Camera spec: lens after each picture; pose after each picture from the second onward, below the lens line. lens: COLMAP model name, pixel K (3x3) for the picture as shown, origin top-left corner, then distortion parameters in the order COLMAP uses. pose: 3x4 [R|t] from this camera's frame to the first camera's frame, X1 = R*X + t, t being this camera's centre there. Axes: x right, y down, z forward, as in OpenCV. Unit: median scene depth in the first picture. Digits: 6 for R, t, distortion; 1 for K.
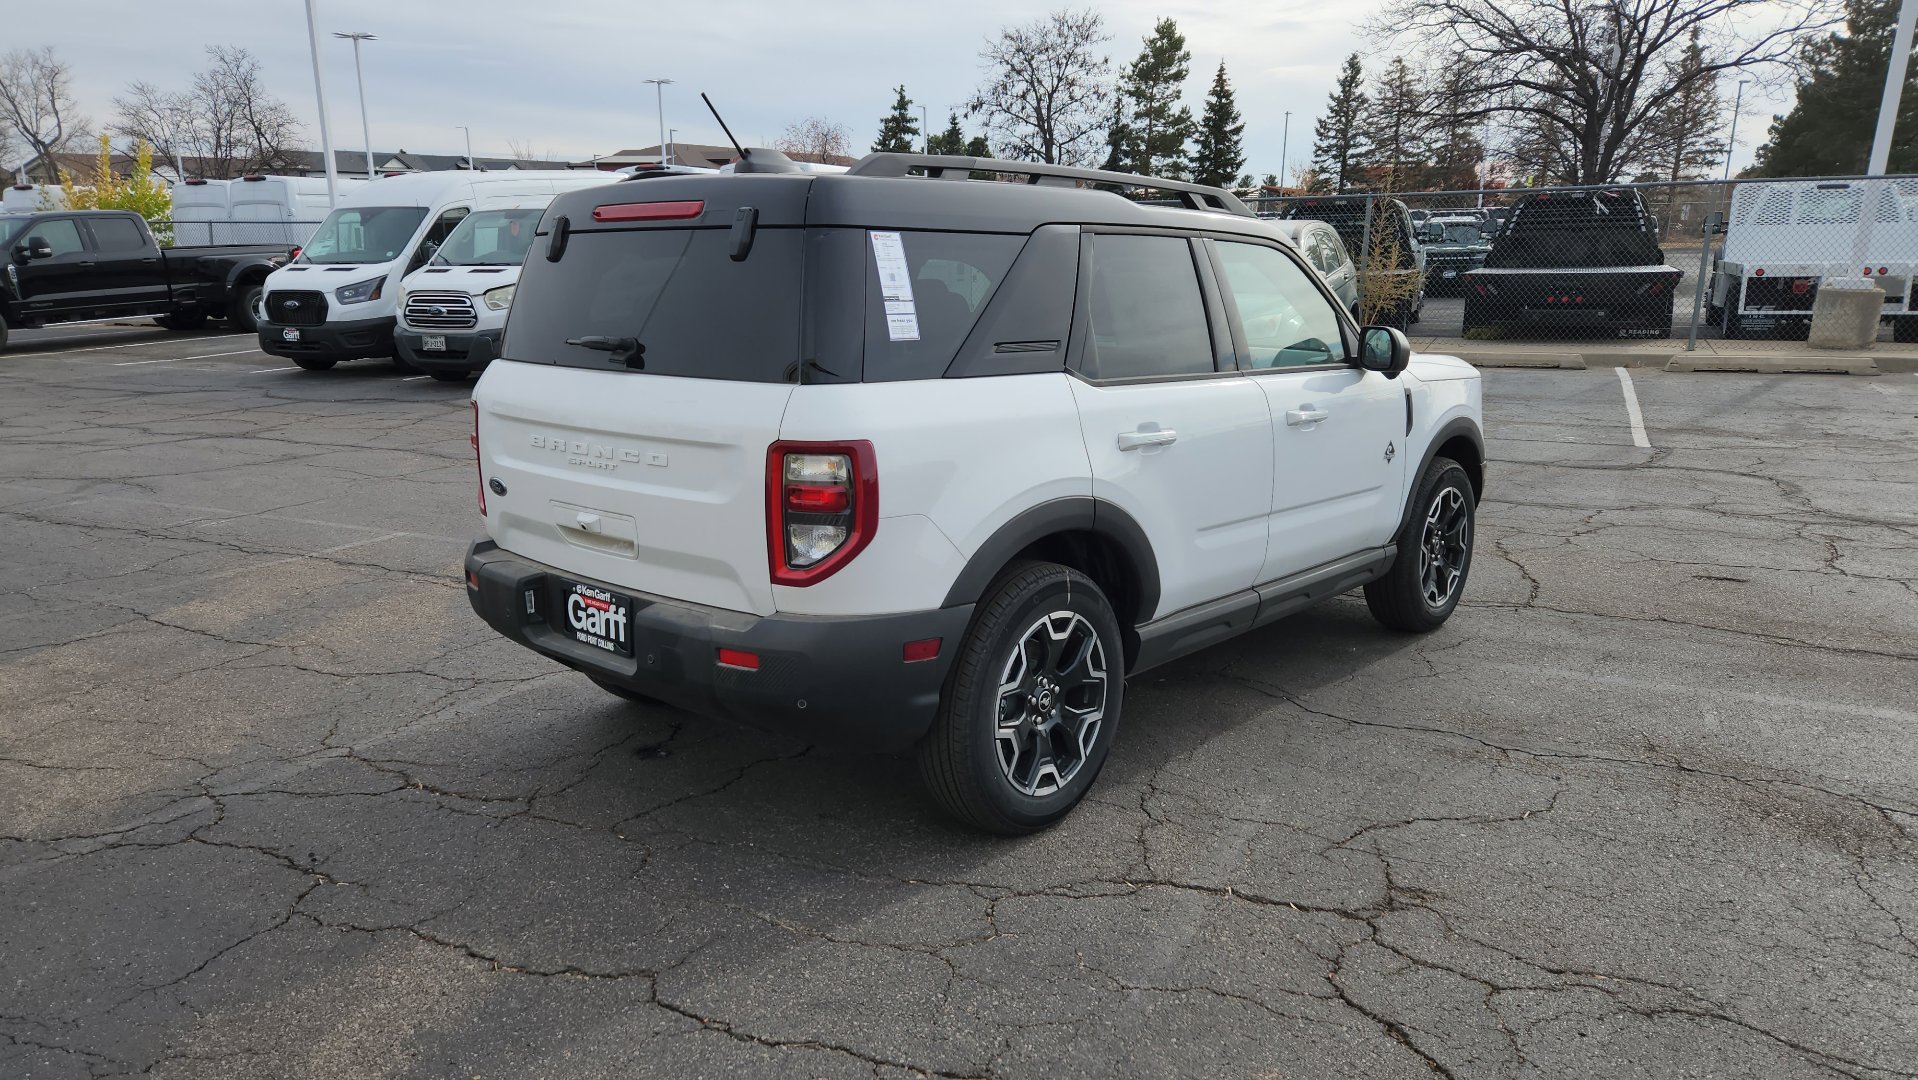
lens RADIAL K [[1277.8, 0, 932.5], [0, 1277.8, 555.1], [0, 0, 1]] dist [0.075652, -0.062304]
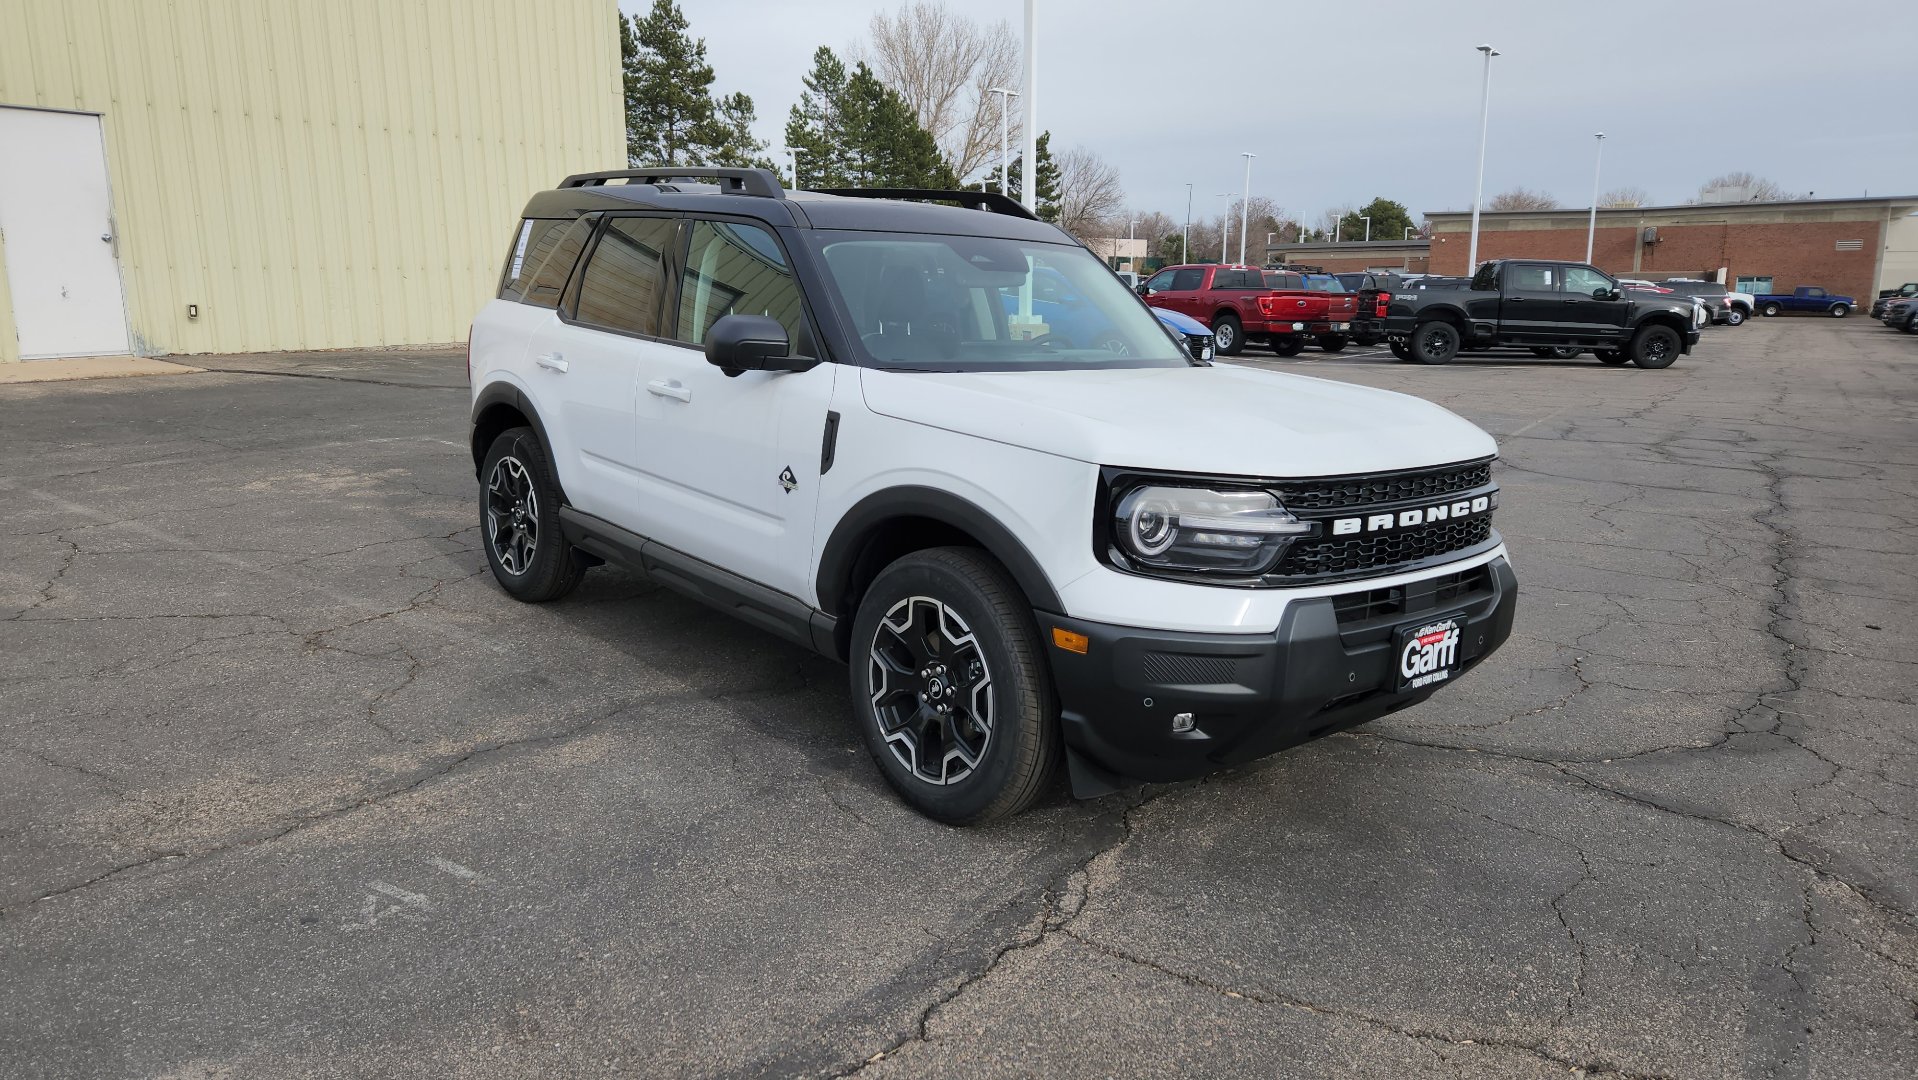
lens RADIAL K [[1282.8, 0, 918.1], [0, 1282.8, 534.9], [0, 0, 1]] dist [0.075088, -0.060609]
pose [[-0.136367, 0.195003, -0.971277, 0.374208], [-0.254636, 0.940595, 0.224594, -0.082220], [0.957374, 0.277949, -0.078611, 0.383847]]
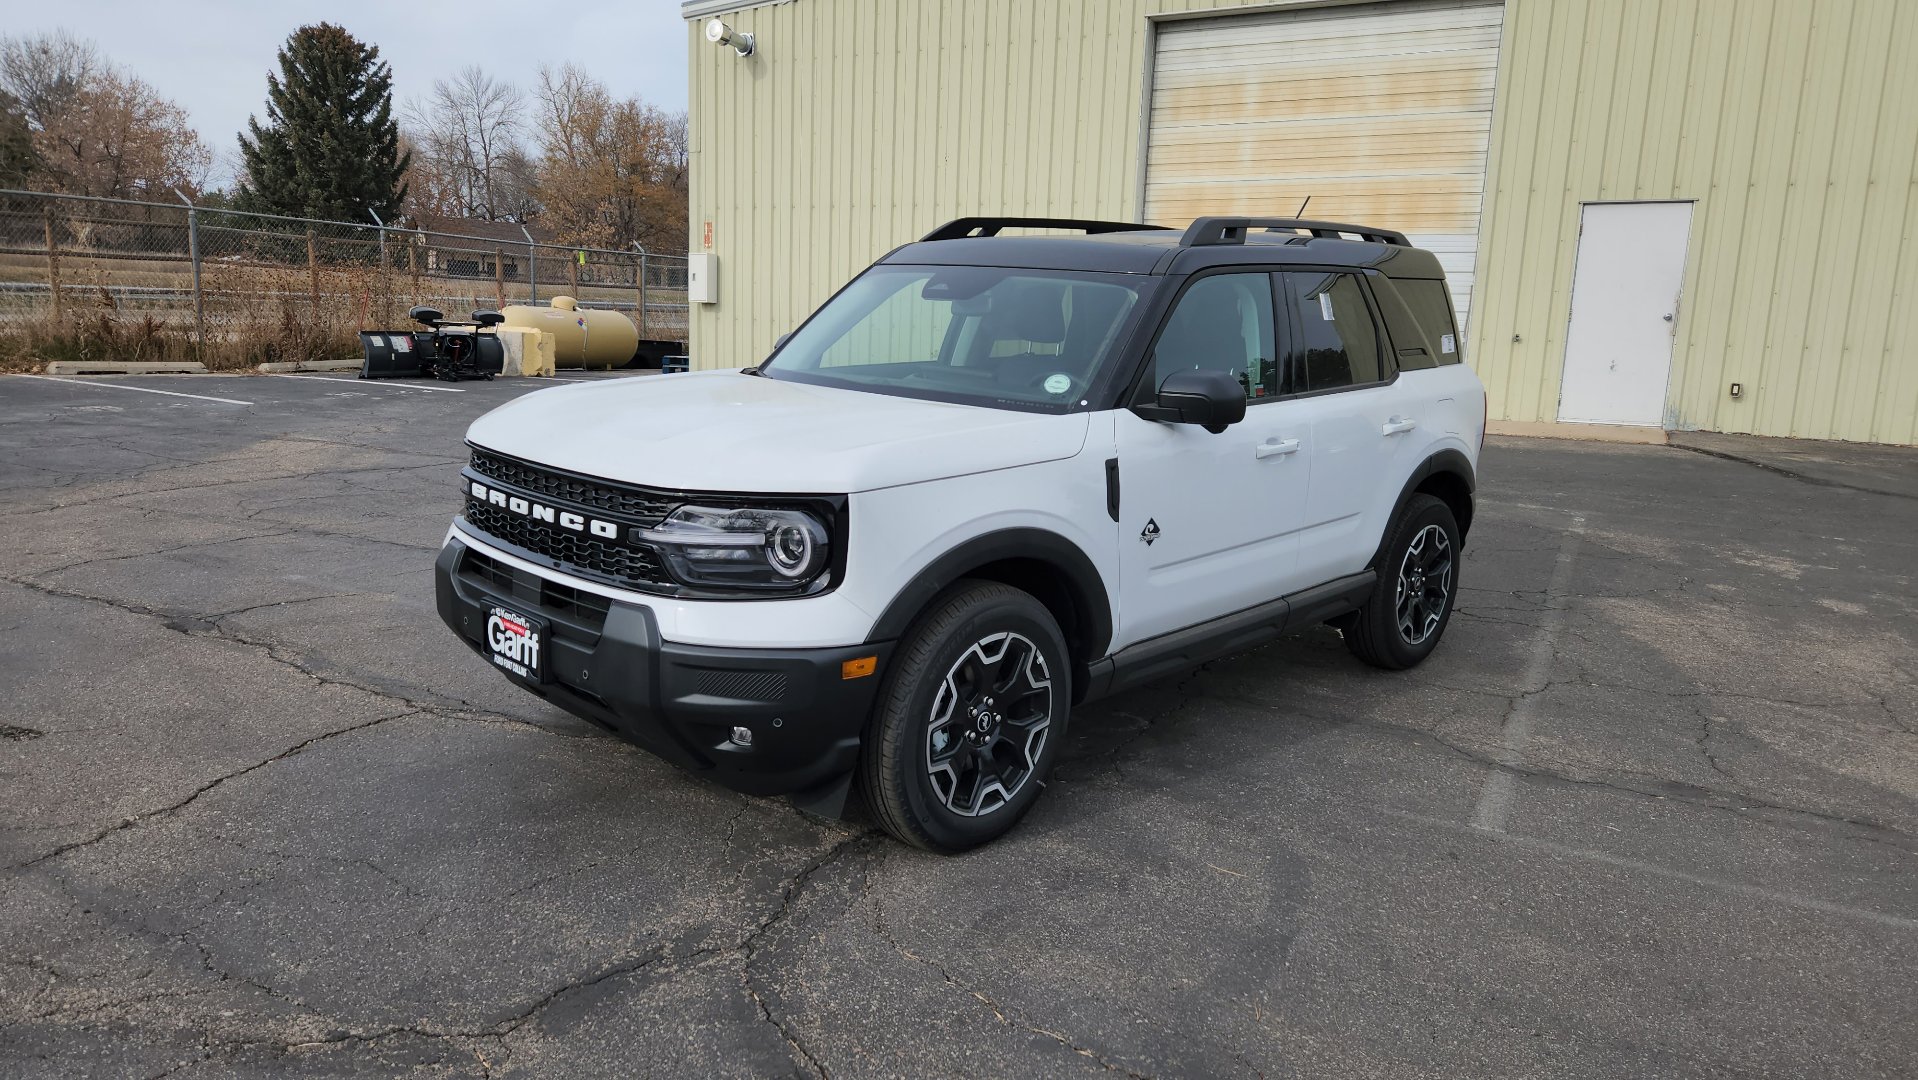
lens RADIAL K [[1283.5, 0, 927.7], [0, 1283.5, 550.2], [0, 0, 1]] dist [0.078140, -0.064219]
pose [[-0.998323, -0.046739, 0.034155, 0.059534], [-0.028415, 0.909694, 0.414306, -0.149514], [-0.050435, 0.412641, -0.909496, 0.663467]]
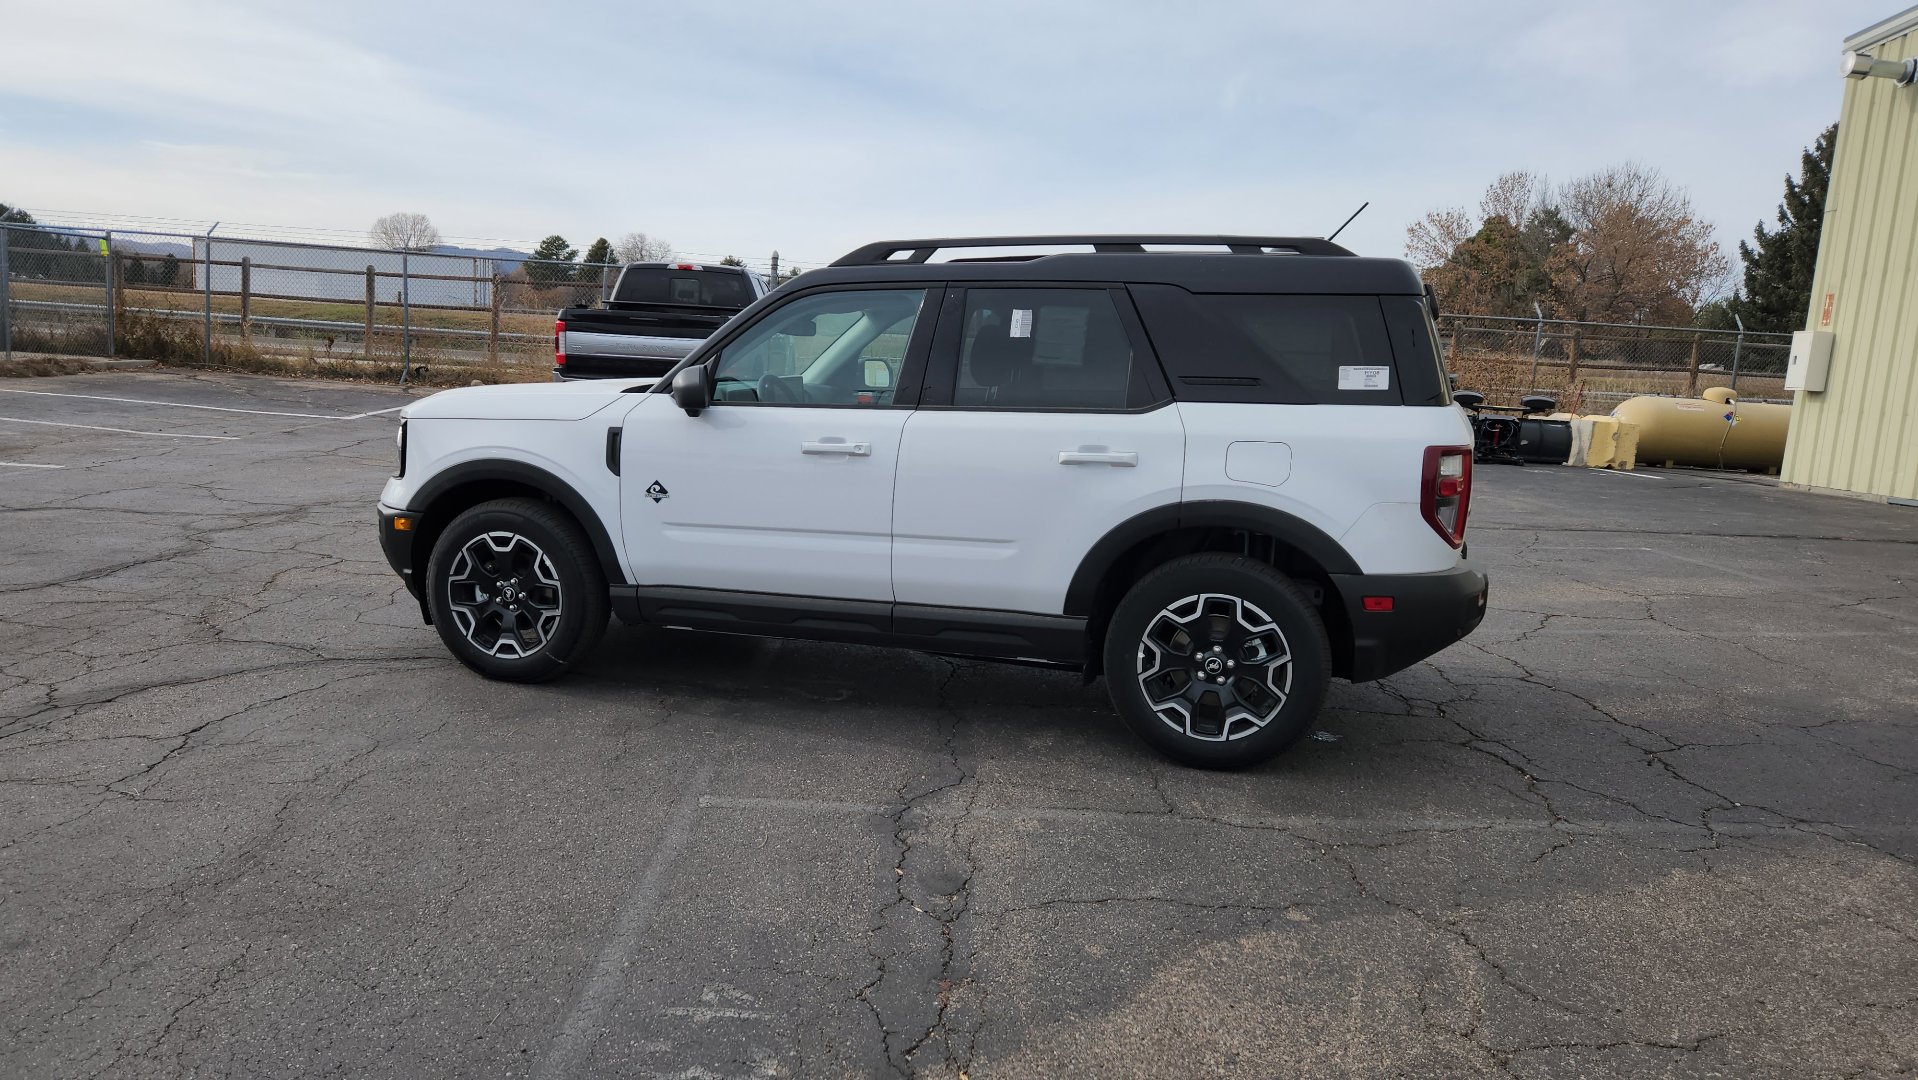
lens RADIAL K [[1272.1, 0, 915.3], [0, 1272.1, 543.9], [0, 0, 1]] dist [0.077331, -0.059437]
pose [[-0.428611, -0.160138, 0.889184, -0.300564], [0.165042, 0.953730, 0.251318, -0.103224], [-0.888287, 0.254471, -0.382350, 0.488382]]
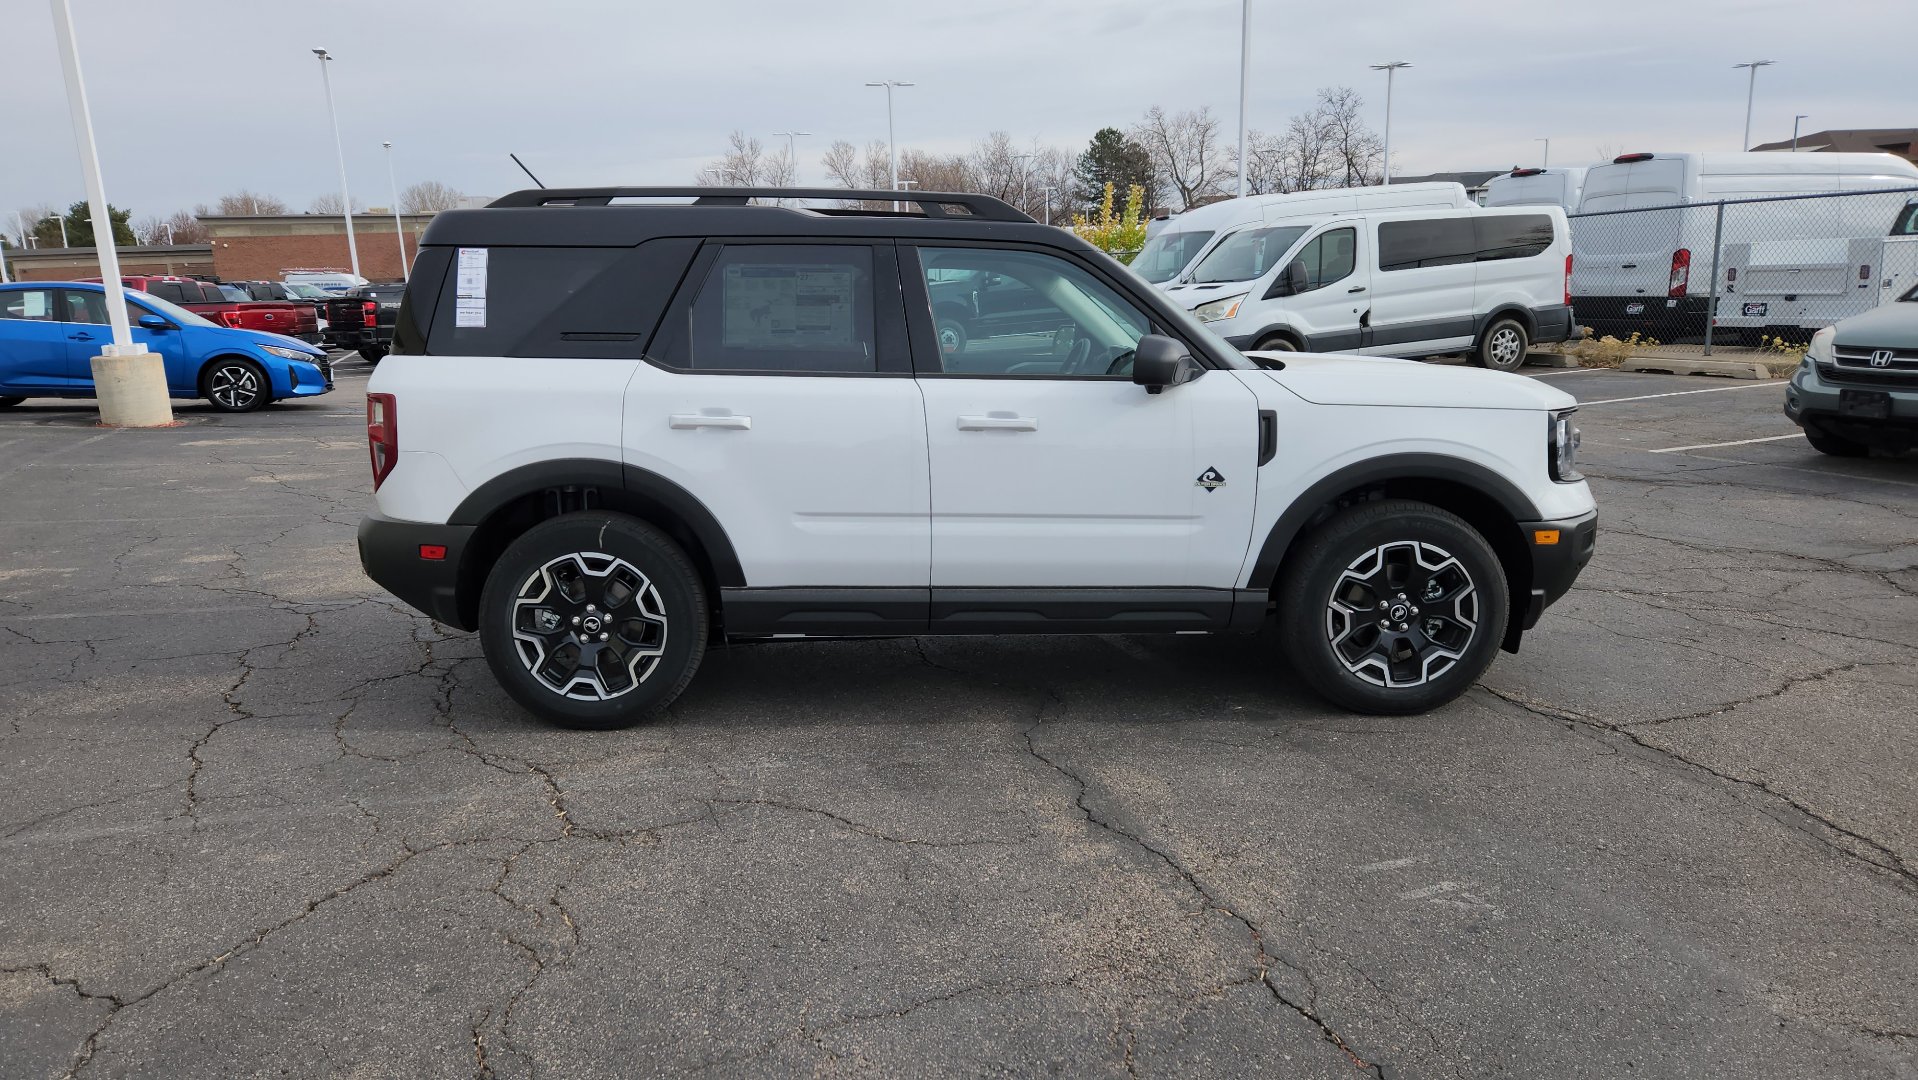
lens RADIAL K [[1283.5, 0, 927.7], [0, 1283.5, 550.2], [0, 0, 1]] dist [0.078140, -0.064219]
pose [[0.695937, 0.134005, -0.705489, 0.282464], [-0.146973, 0.988217, 0.042726, -0.013780], [0.702902, 0.073953, 0.707432, 0.082907]]
